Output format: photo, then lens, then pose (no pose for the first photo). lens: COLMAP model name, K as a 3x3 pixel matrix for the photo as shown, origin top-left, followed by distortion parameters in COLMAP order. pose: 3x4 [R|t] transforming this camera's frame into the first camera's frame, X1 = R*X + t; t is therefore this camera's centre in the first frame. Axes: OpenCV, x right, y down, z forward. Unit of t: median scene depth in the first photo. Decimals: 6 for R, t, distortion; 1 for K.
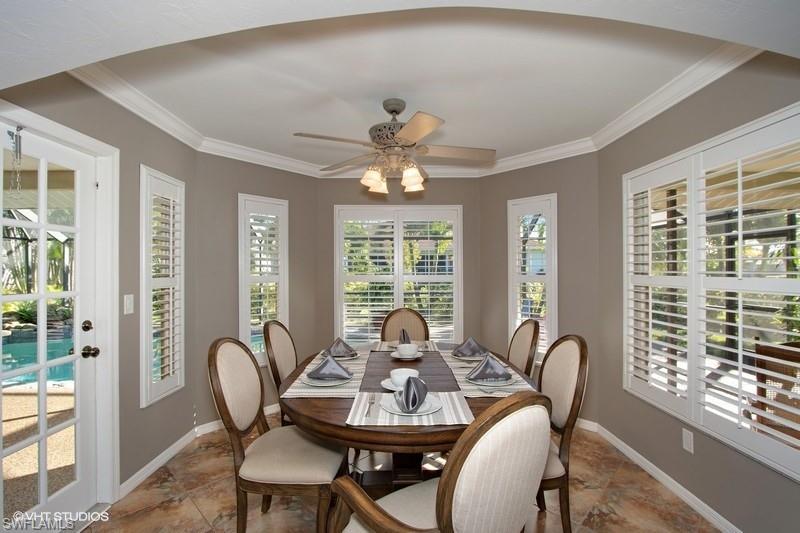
lens RADIAL K [[366.7, 0, 399.6], [0, 366.7, 268.5], [0, 0, 1]] dist [-0.023341, -0.000318]
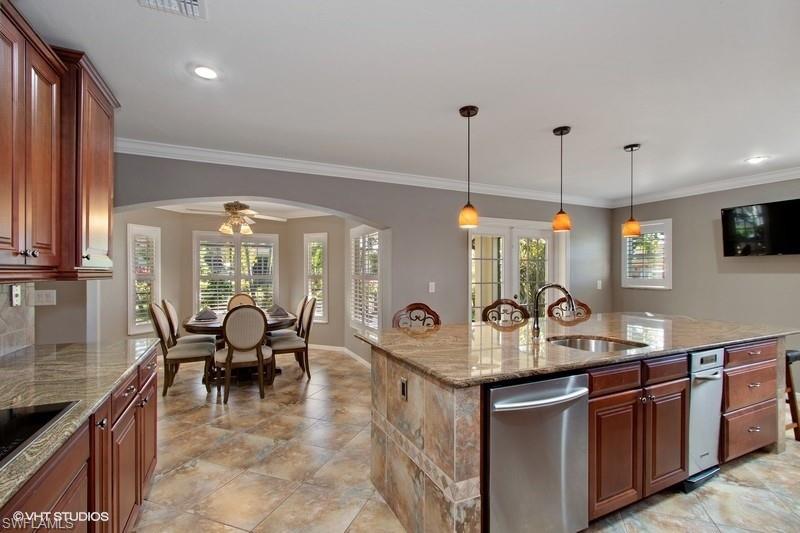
lens RADIAL K [[366.7, 0, 400.3], [0, 366.7, 269.6], [0, 0, 1]] dist [-0.023341, -0.000318]
pose [[0.911153, -0.003243, 0.412055, -0.014624], [0.002592, 0.999994, 0.002140, -0.008315], [-0.412059, -0.000882, 0.911157, -0.811201]]
